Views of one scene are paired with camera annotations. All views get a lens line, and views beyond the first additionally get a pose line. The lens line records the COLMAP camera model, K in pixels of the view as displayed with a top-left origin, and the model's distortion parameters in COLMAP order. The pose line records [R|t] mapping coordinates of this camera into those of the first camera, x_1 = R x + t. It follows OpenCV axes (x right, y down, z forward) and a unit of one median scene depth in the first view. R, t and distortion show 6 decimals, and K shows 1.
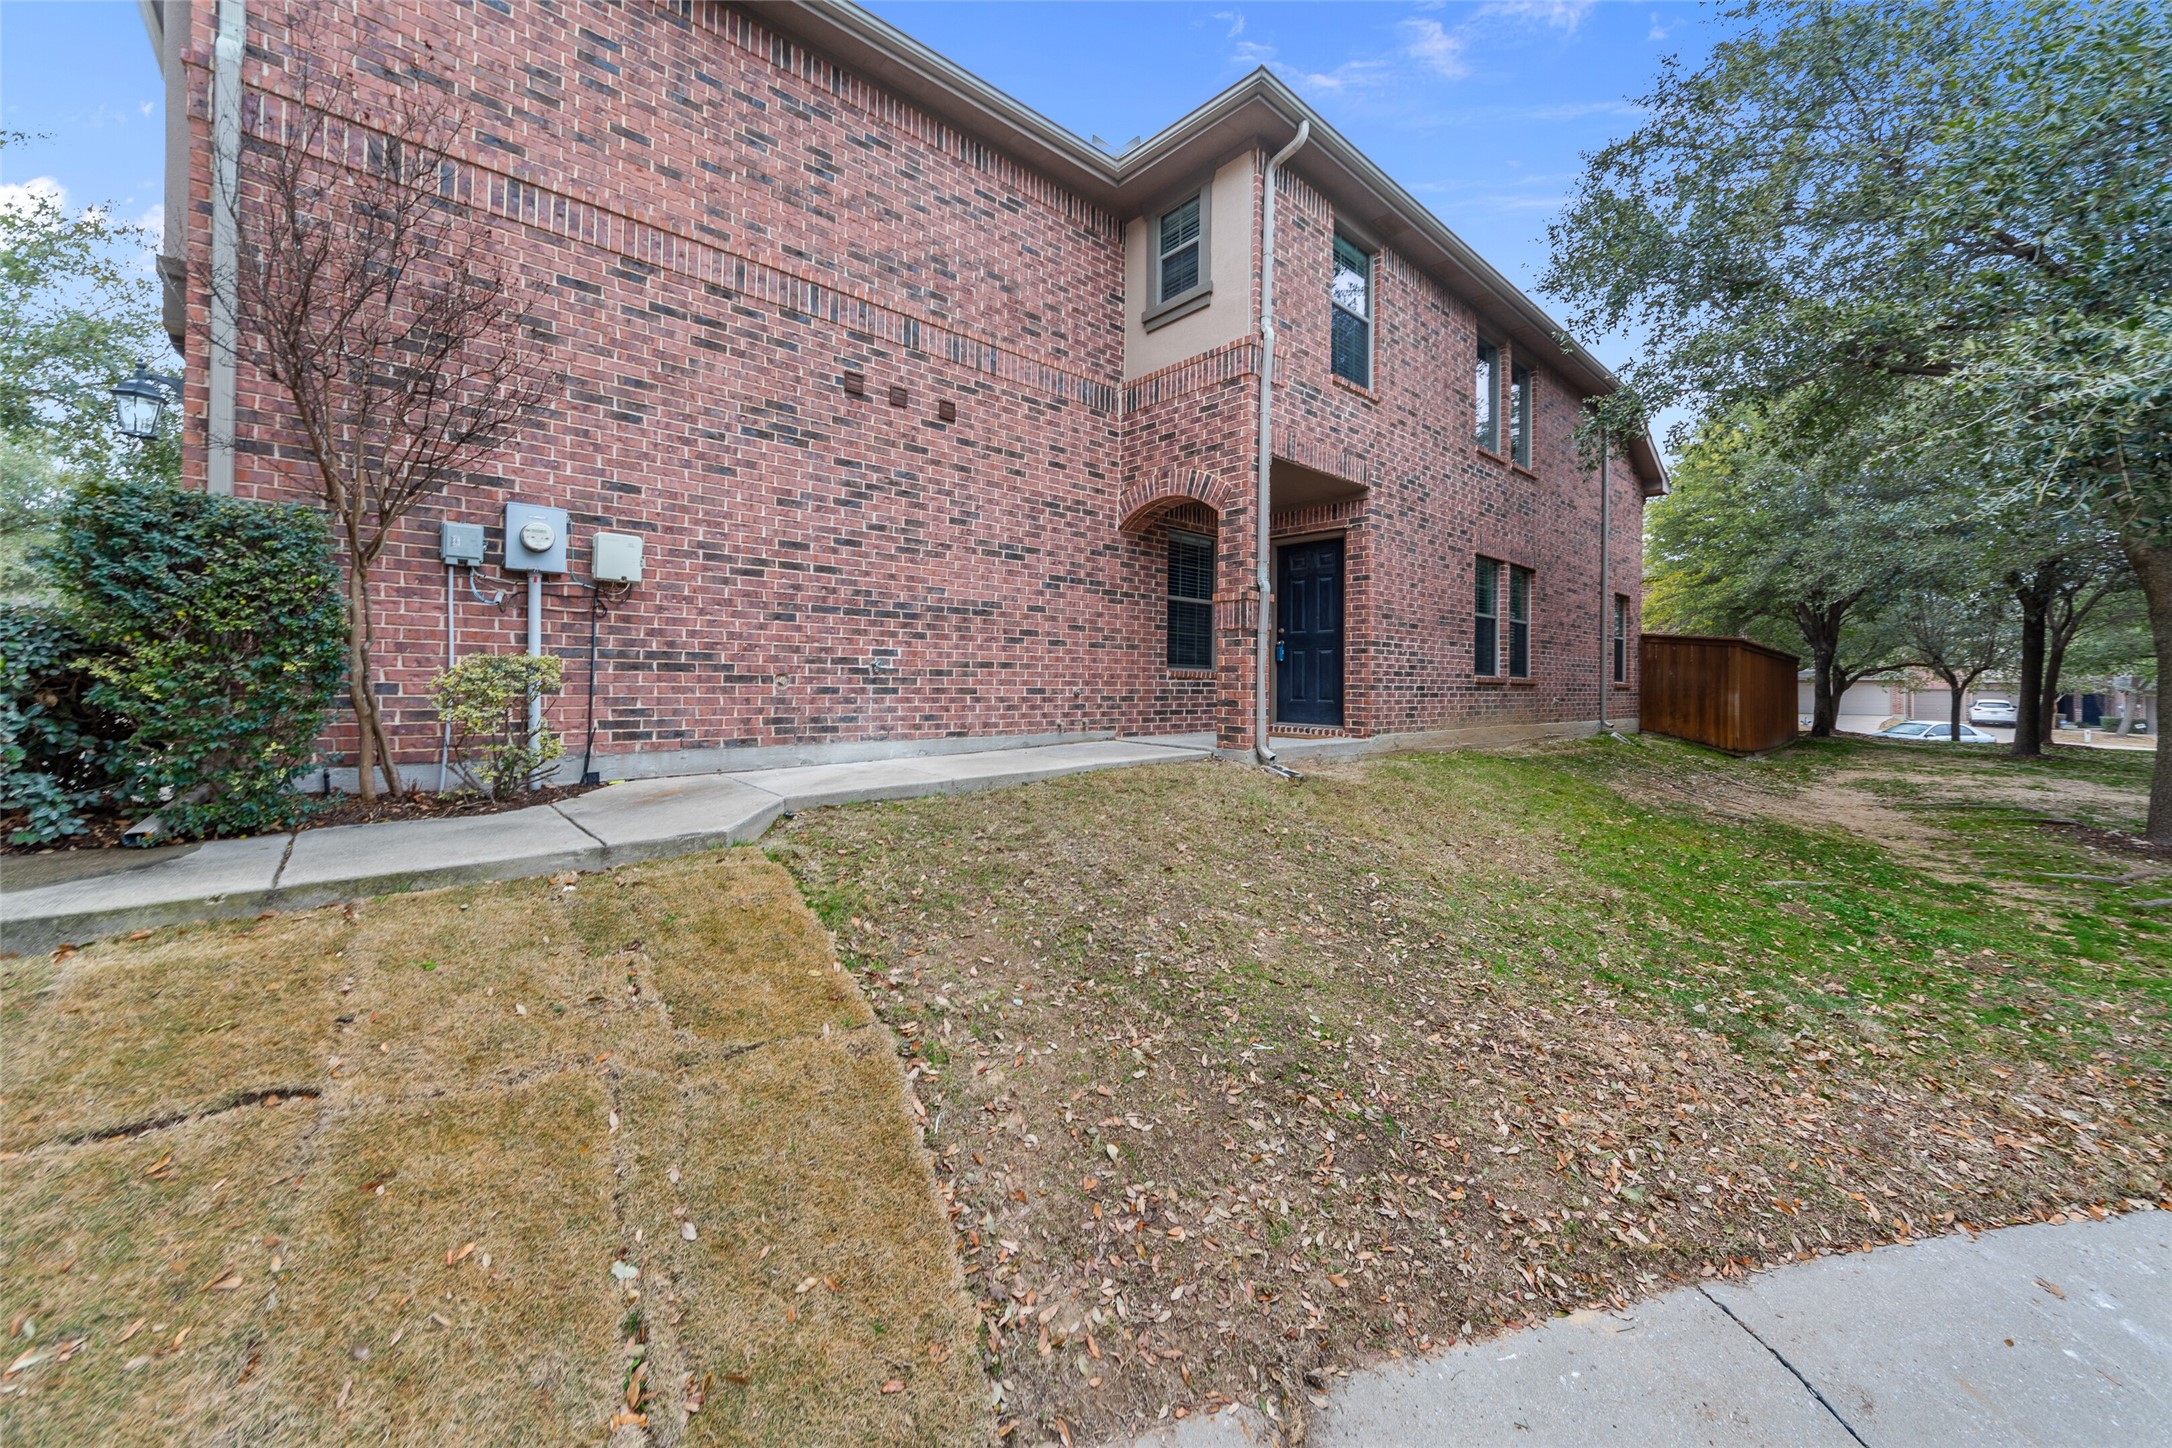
lens RADIAL K [[790.4, 0, 1089.9], [0, 790.4, 686.6], [0, 0, 1]] dist [-0.005765, 0.000745]
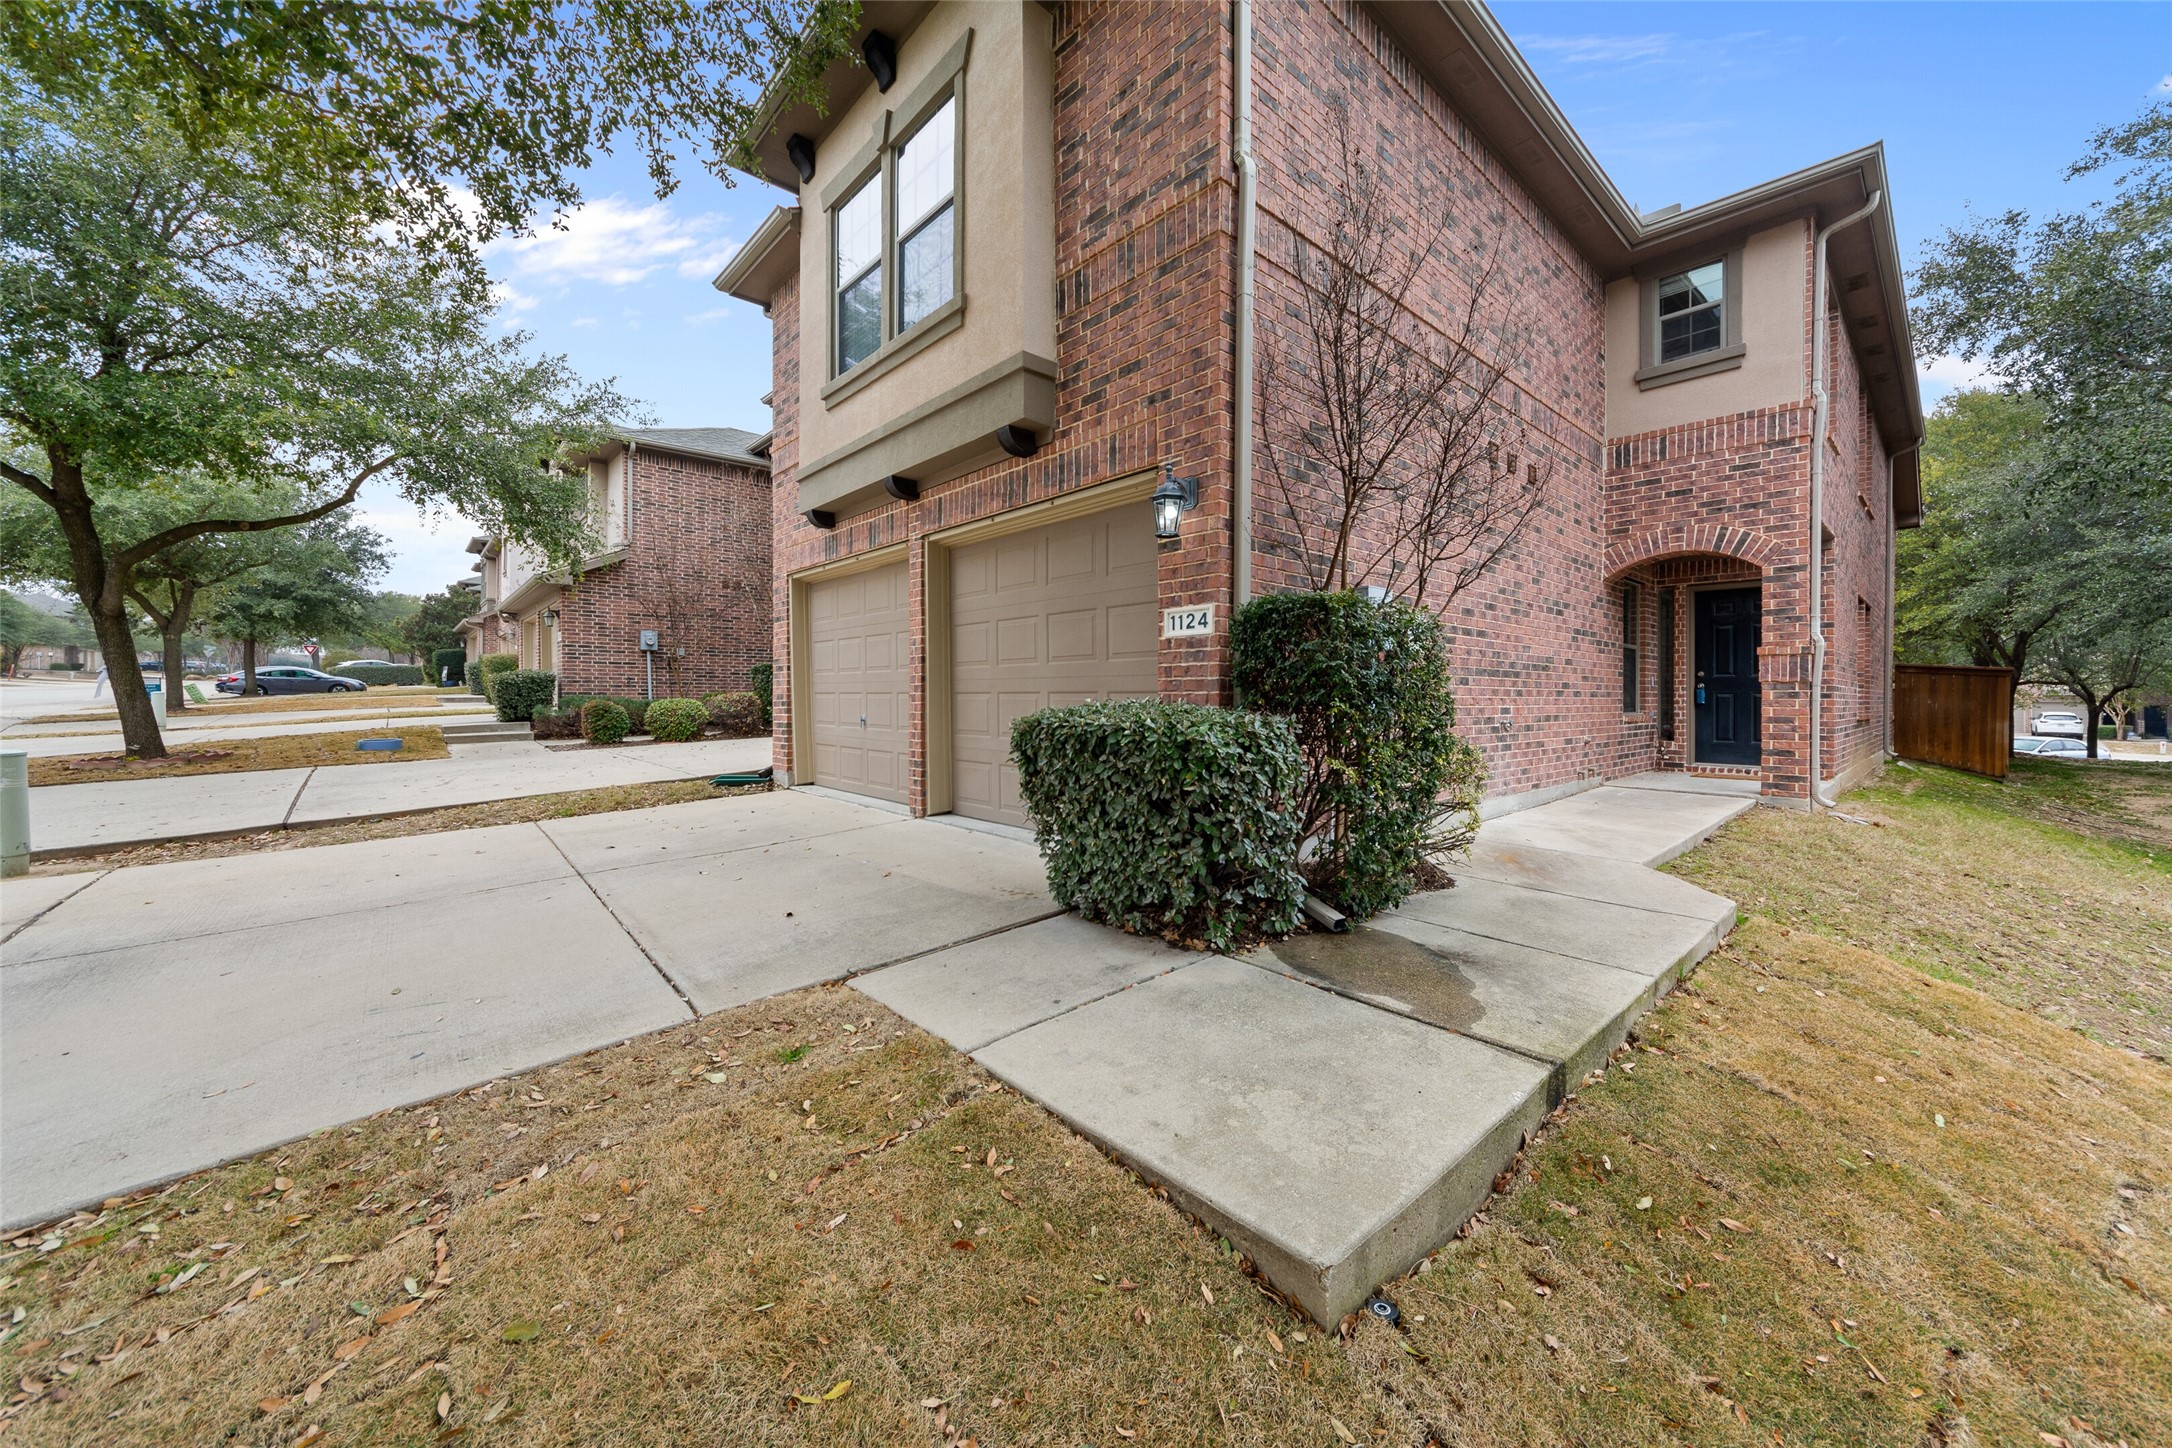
lens RADIAL K [[790.4, 0, 1088.1], [0, 790.4, 706.0], [0, 0, 1]] dist [-0.005765, 0.000745]
pose [[0.999951, -0.009923, 0.000733, -0.696558], [0.009920, 0.999945, 0.003337, -0.050337], [-0.000767, -0.003329, 0.999994, -0.030888]]
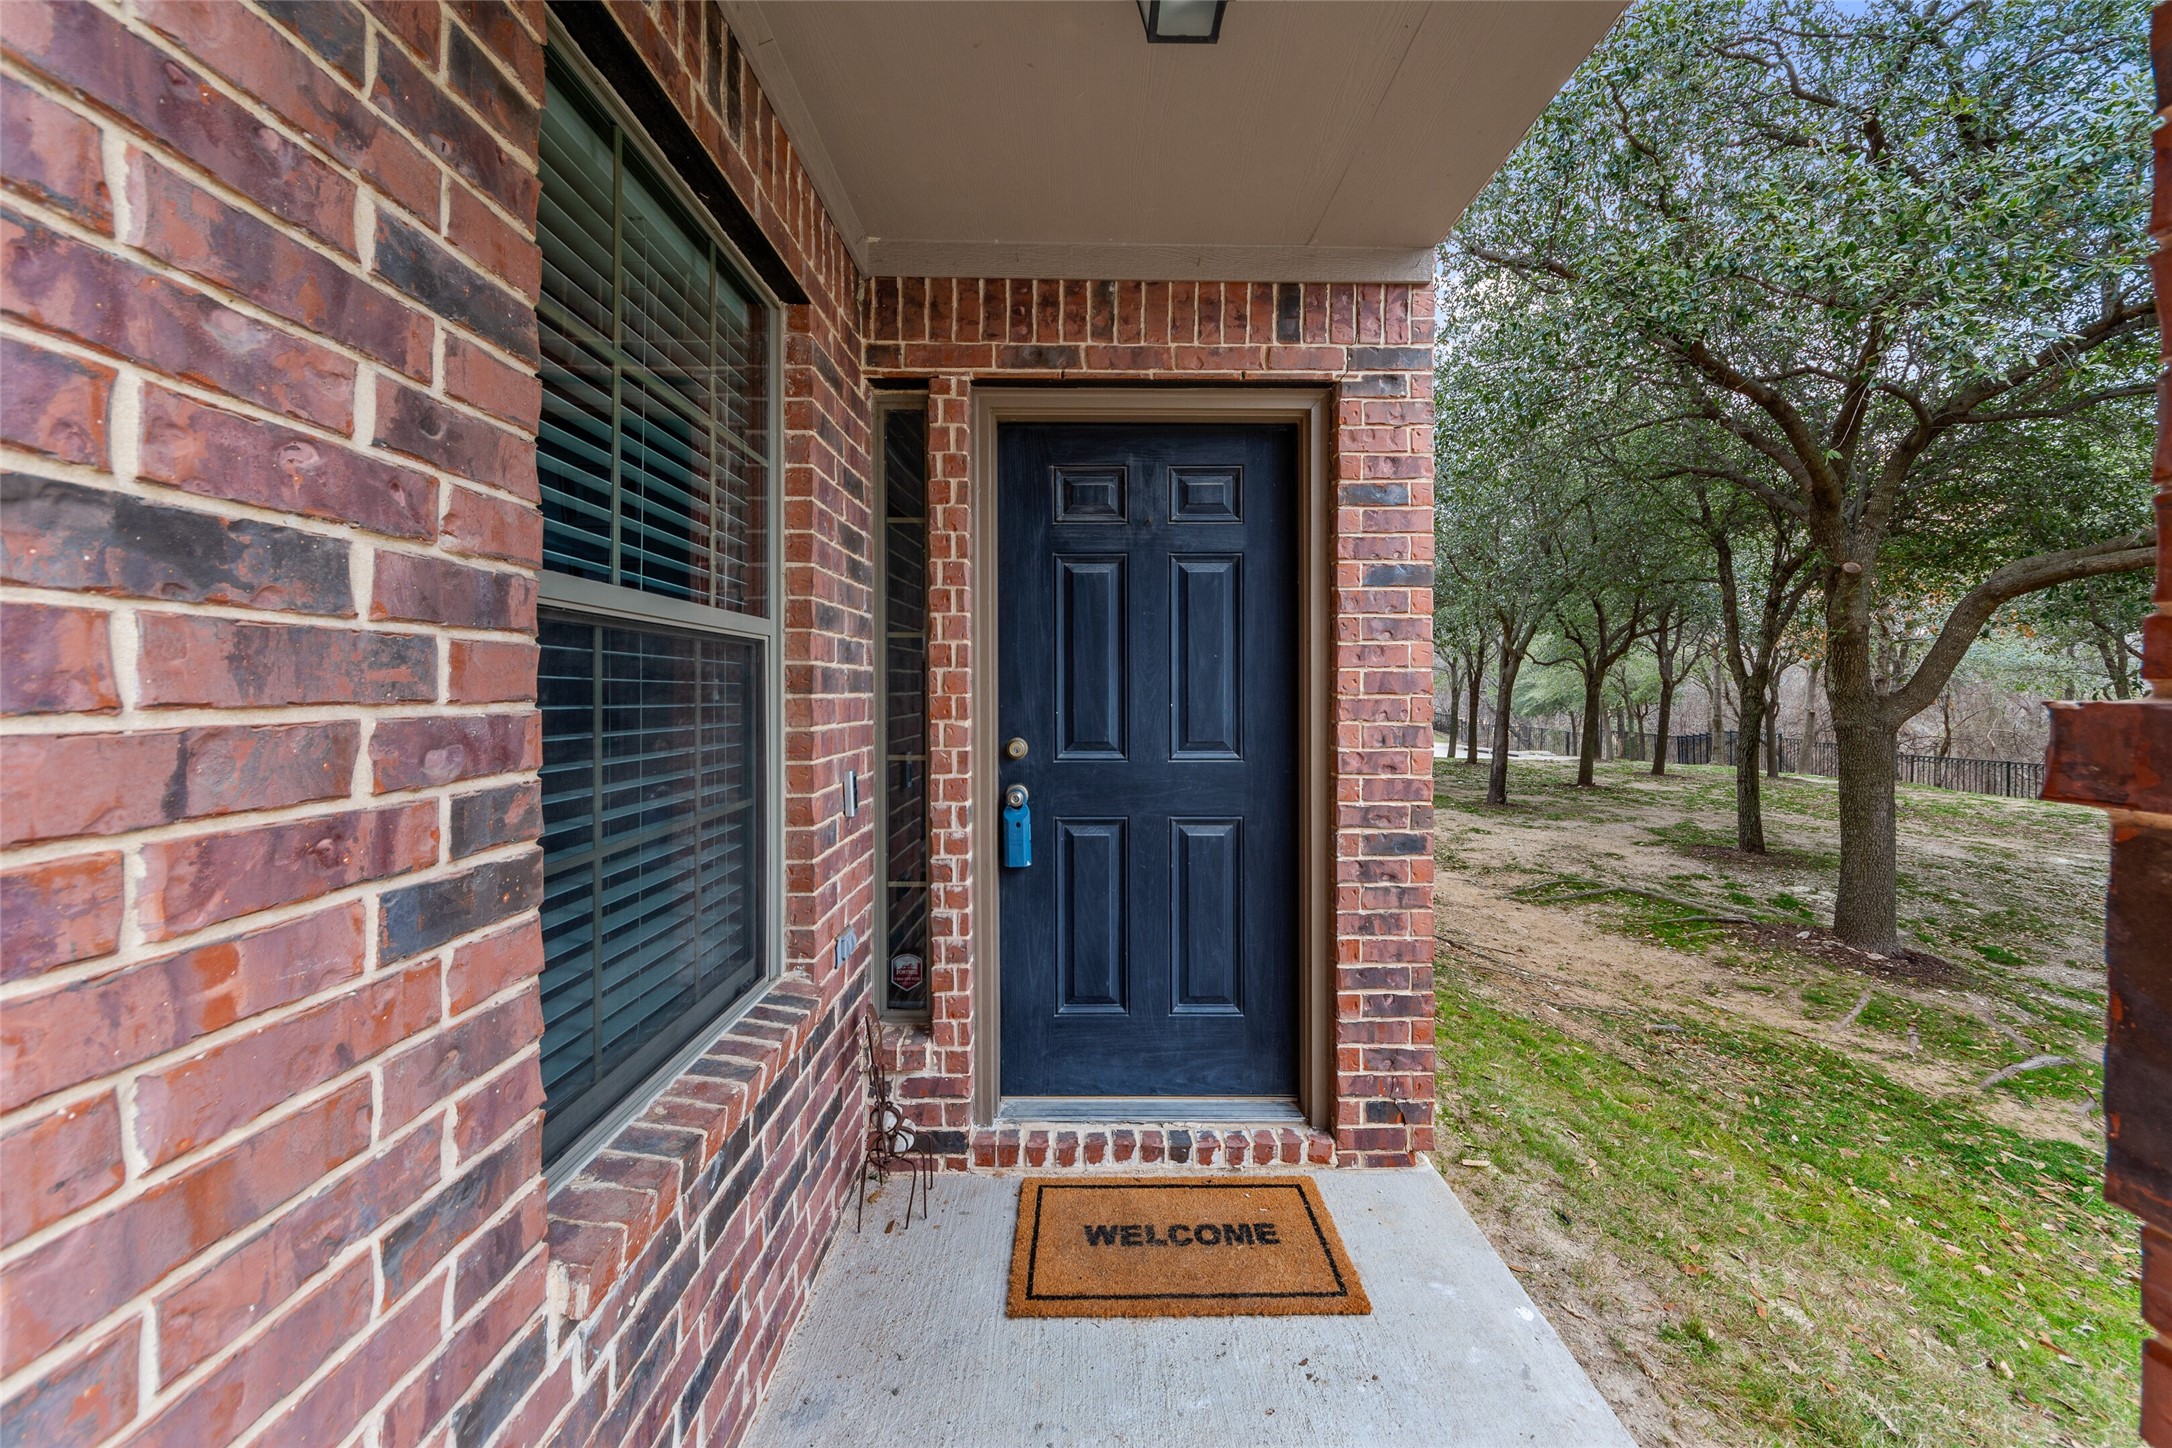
lens RADIAL K [[790.4, 0, 1089.4], [0, 790.4, 675.7], [0, 0, 1]] dist [-0.005765, 0.000745]
pose [[0.661006, -0.002849, 0.750375, 0.078922], [0.015411, 0.999833, -0.009779, -0.114905], [-0.750222, 0.018028, 0.660940, 1.014930]]
